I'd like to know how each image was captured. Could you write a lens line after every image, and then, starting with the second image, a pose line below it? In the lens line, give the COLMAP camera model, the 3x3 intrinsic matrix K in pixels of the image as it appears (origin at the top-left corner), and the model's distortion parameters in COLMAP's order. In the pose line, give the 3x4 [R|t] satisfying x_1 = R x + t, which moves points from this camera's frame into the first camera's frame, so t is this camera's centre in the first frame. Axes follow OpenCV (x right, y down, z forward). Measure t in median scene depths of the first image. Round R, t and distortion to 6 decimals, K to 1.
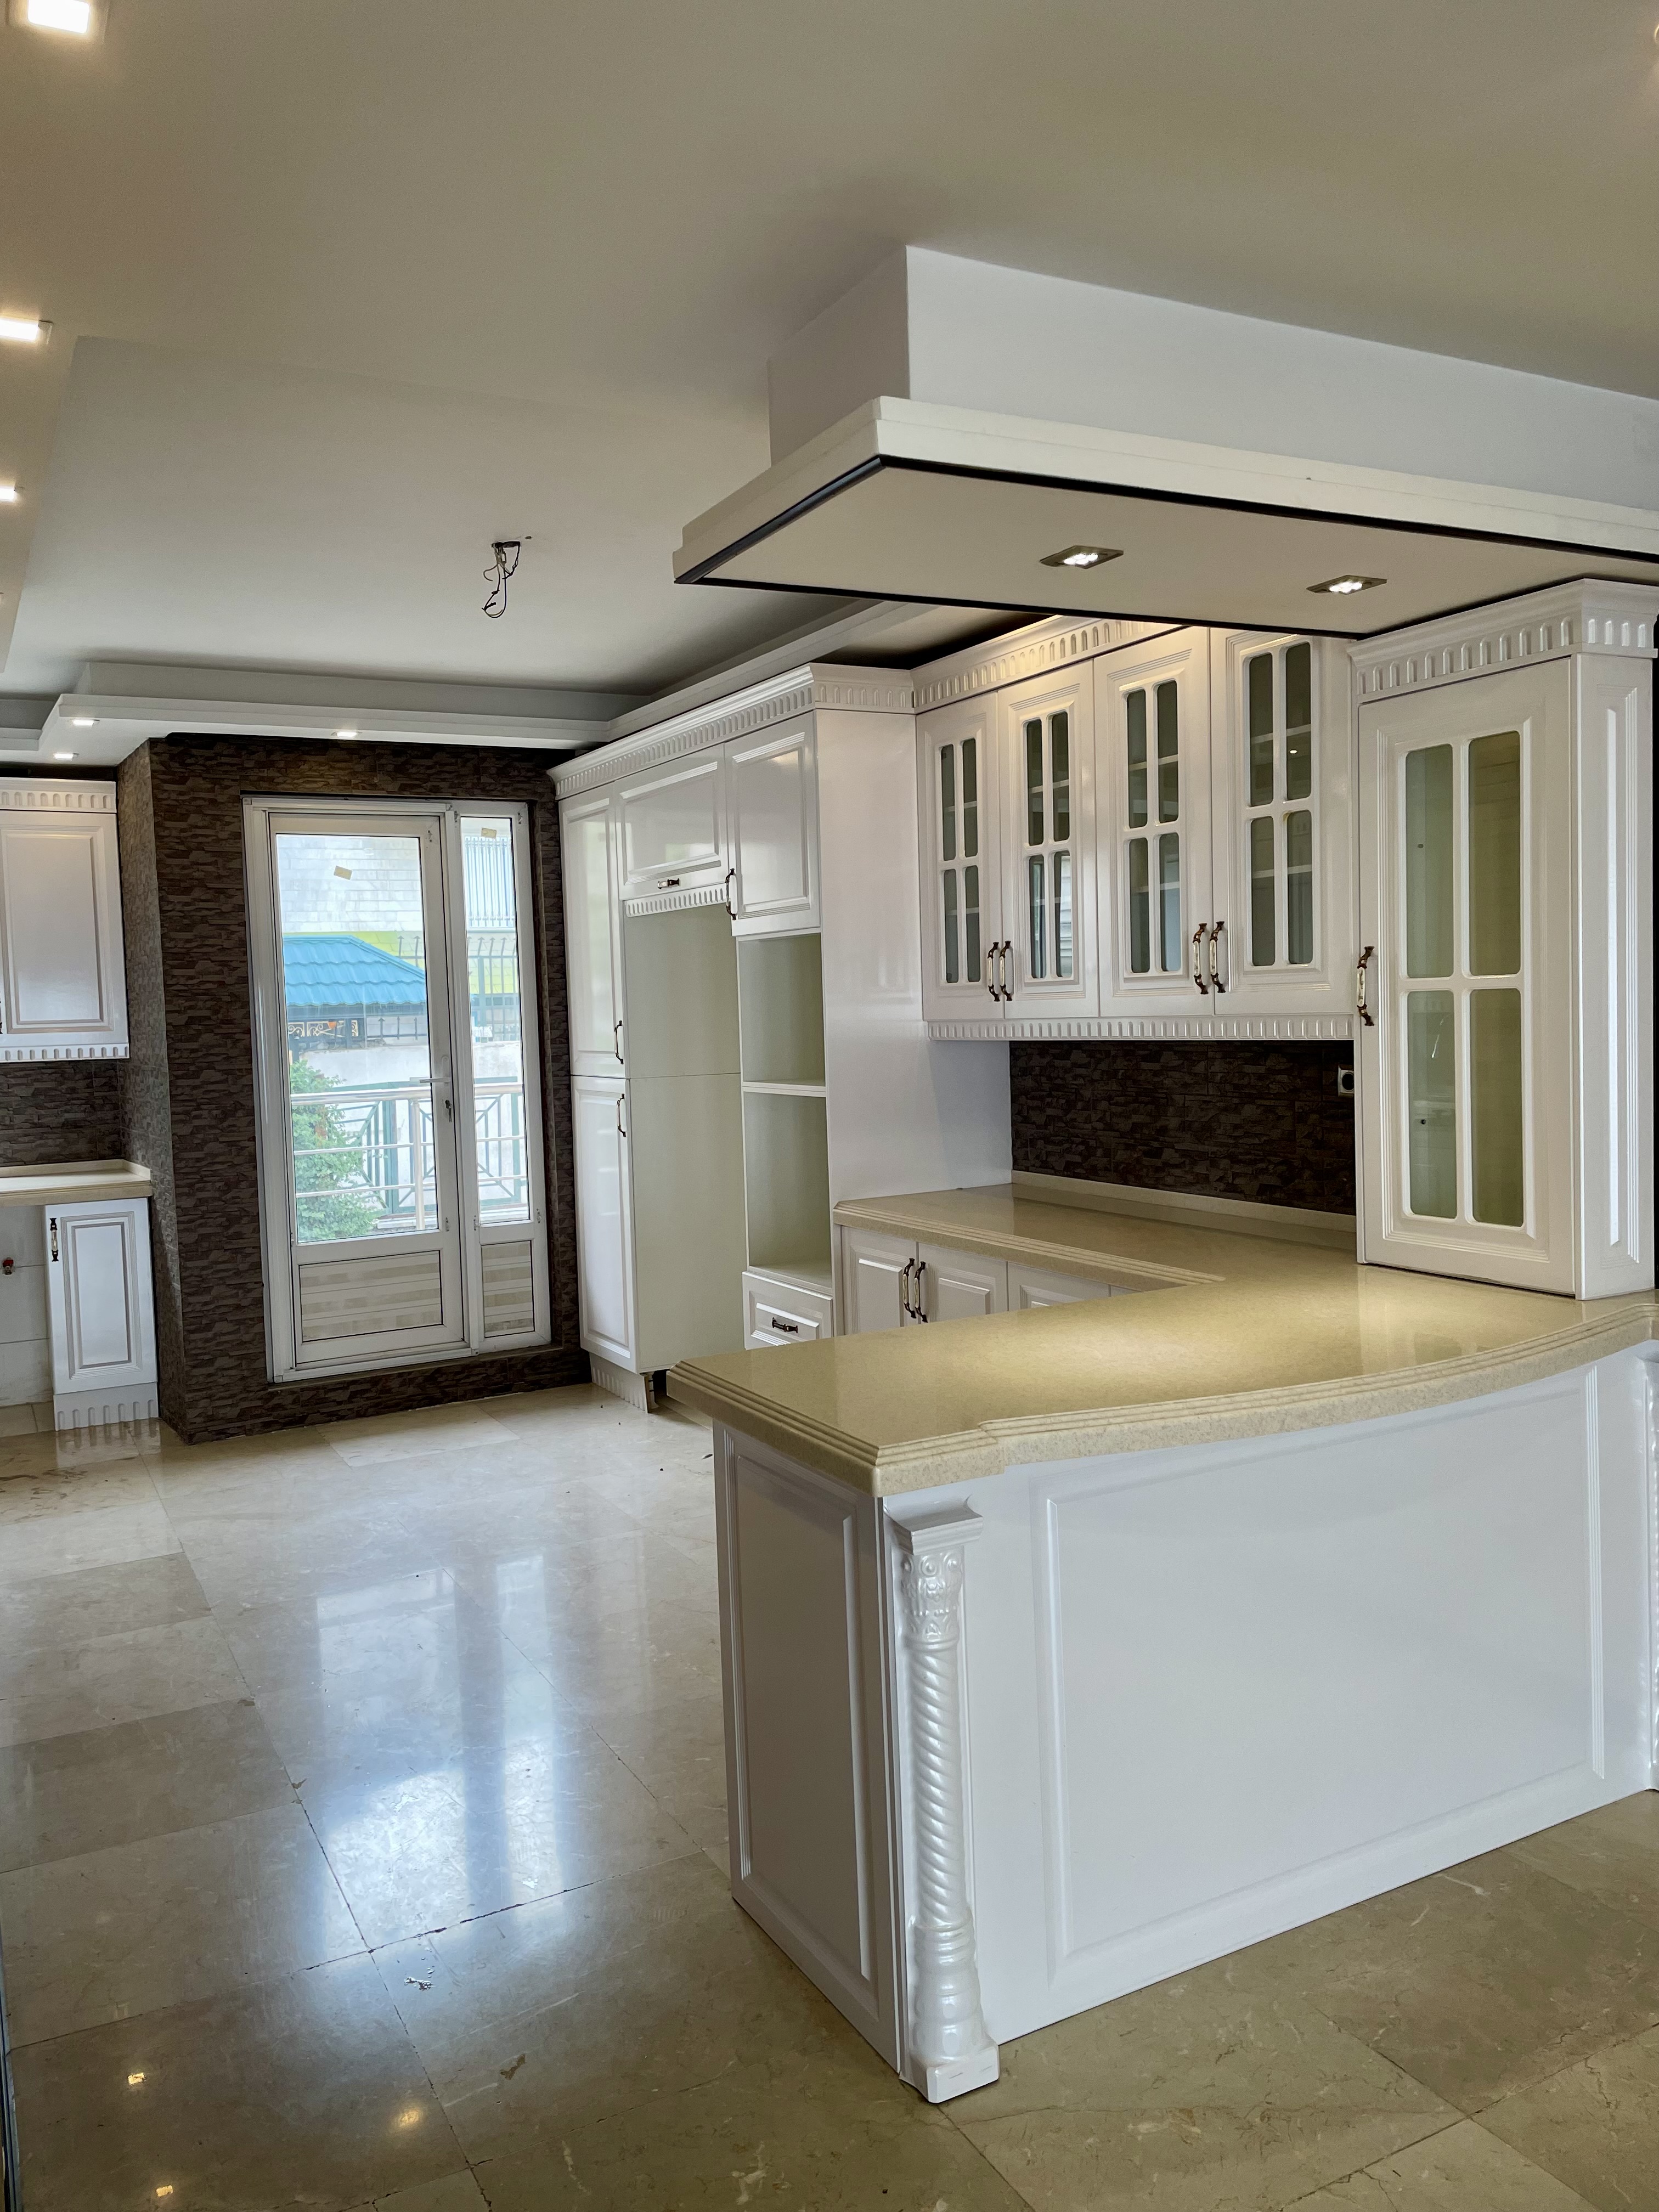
lens RADIAL K [[1680.5, 0, 829.3], [0, 1680.5, 1103.2], [0, 0, 1]] dist [0.000683, -0.000294]
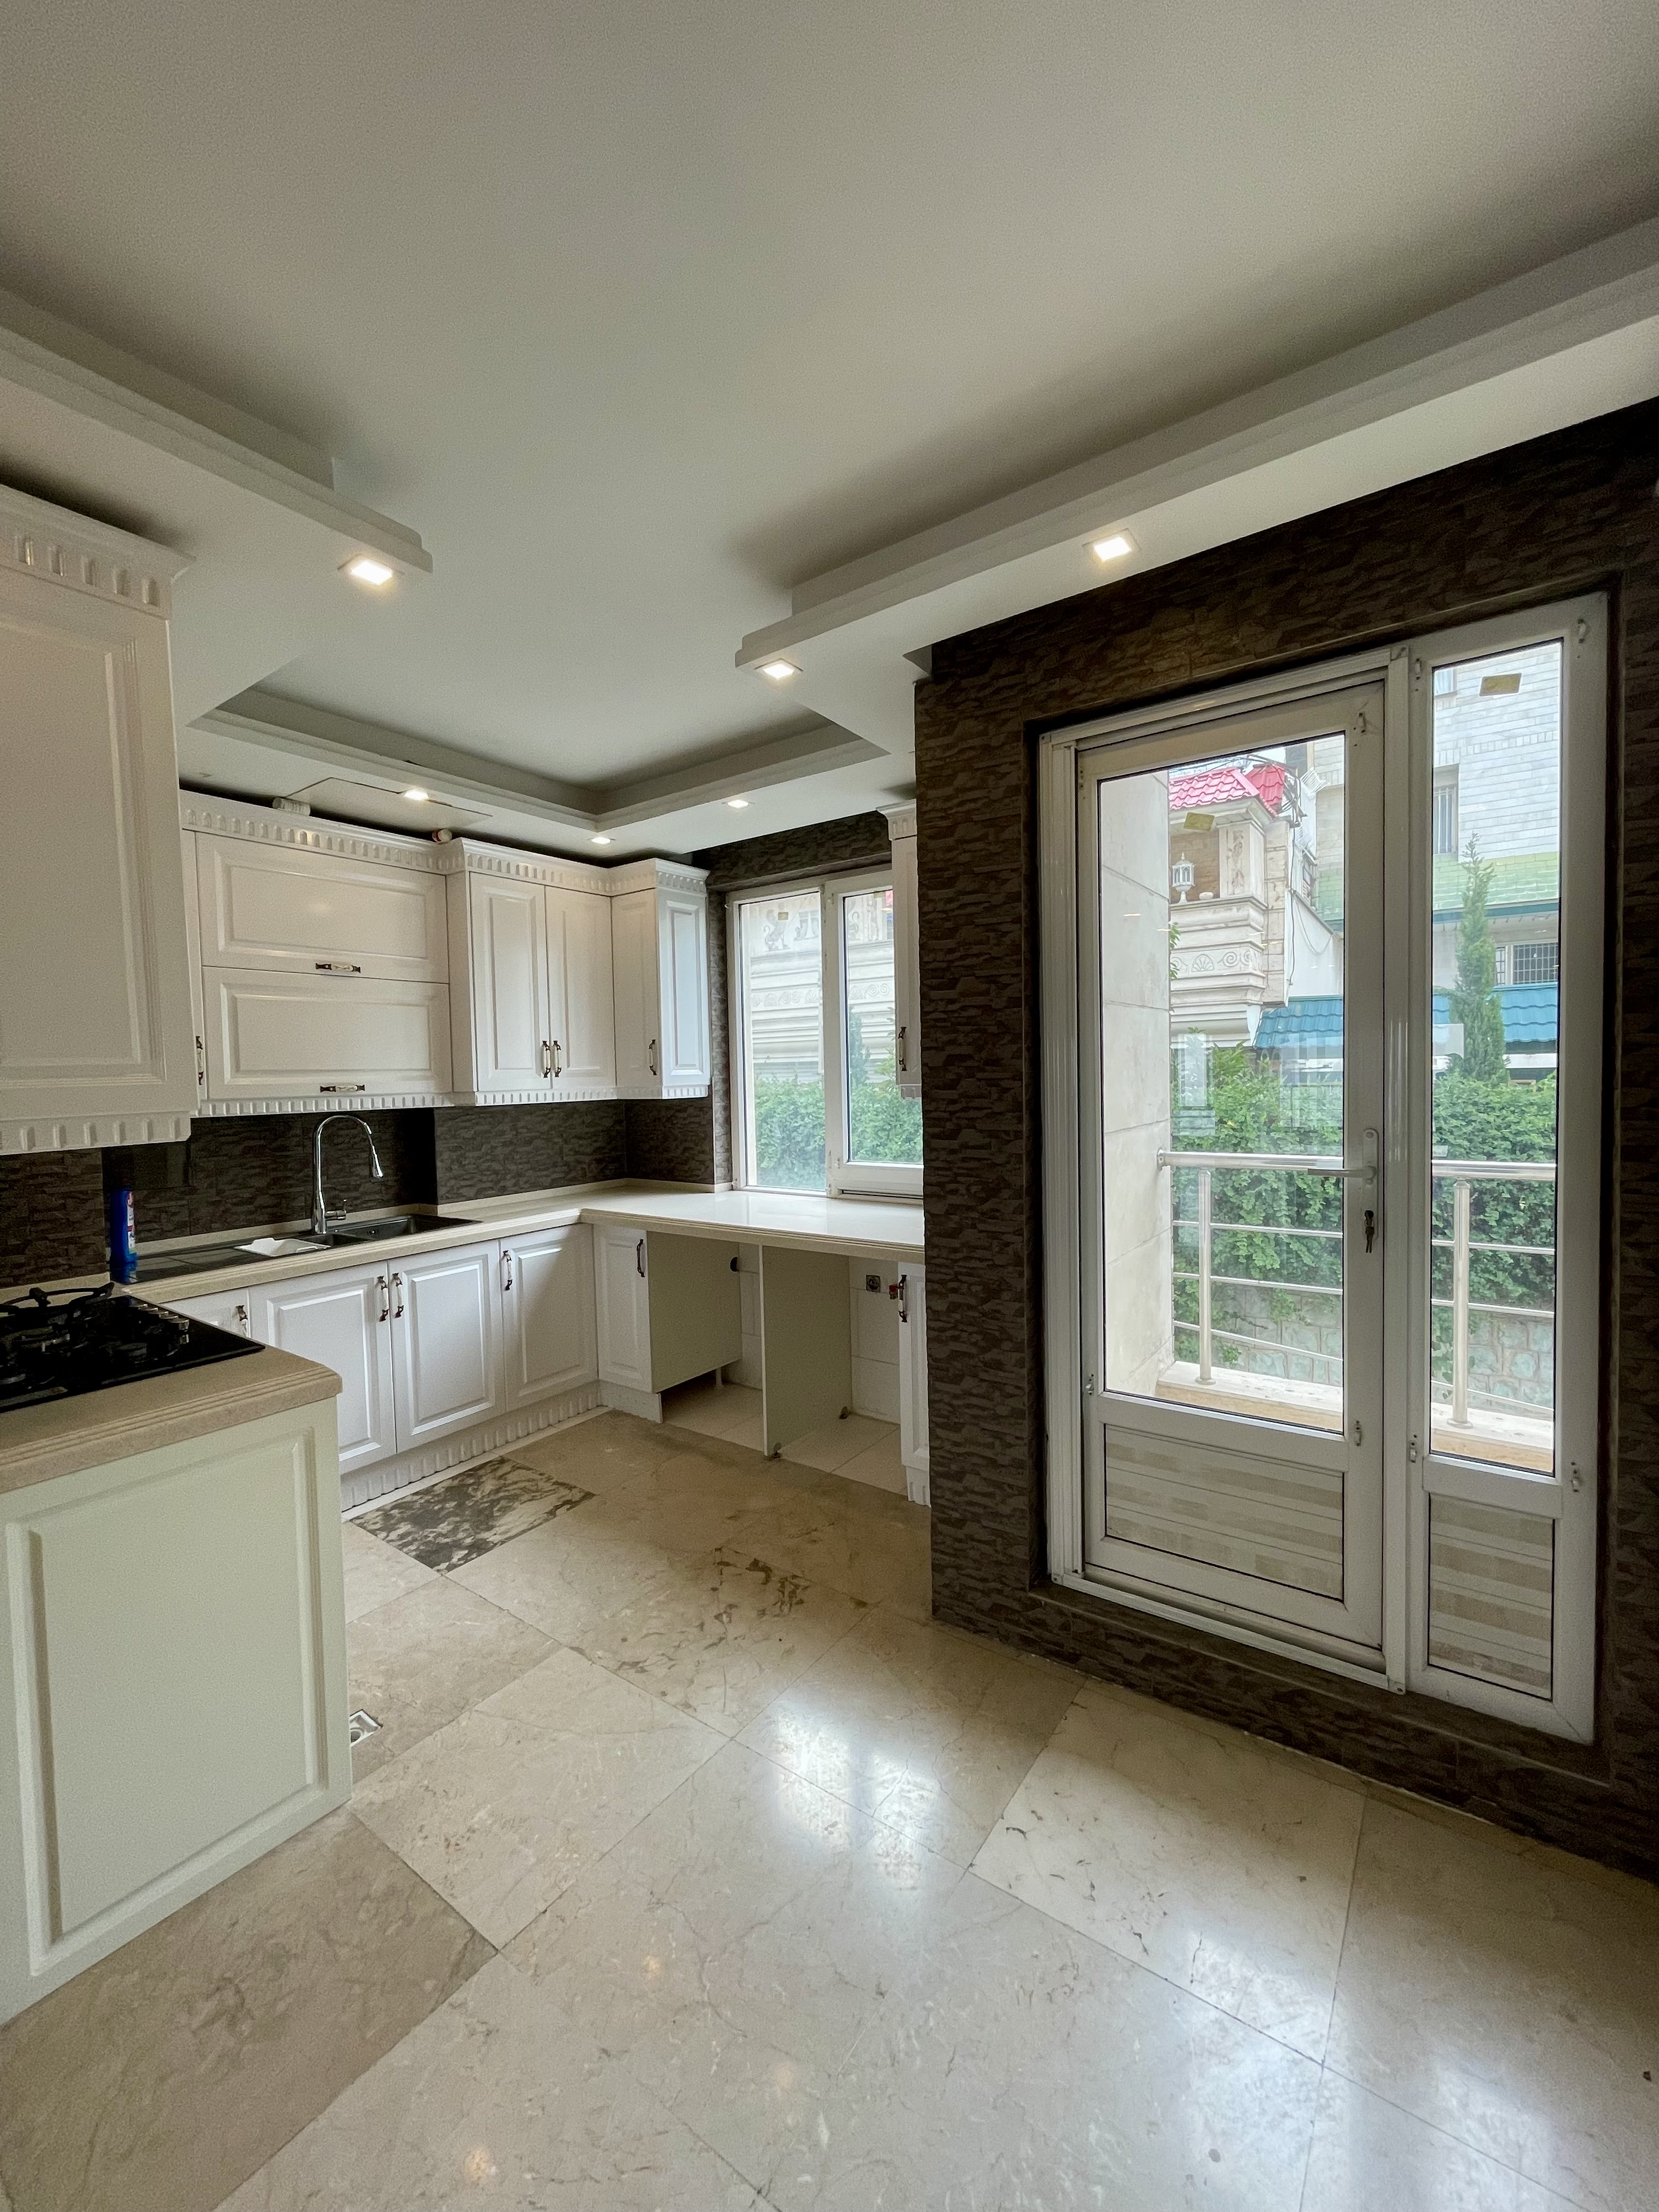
lens RADIAL K [[906.8, 0, 834.7], [0, 906.8, 1112.0], [0, 0, 1]] dist [0.000760, 0.000272]
pose [[0.442008, 0.058412, -0.895107, -0.046458], [-0.047424, 0.998004, 0.041709, -0.040280], [0.895756, 0.024014, 0.443896, 0.769641]]
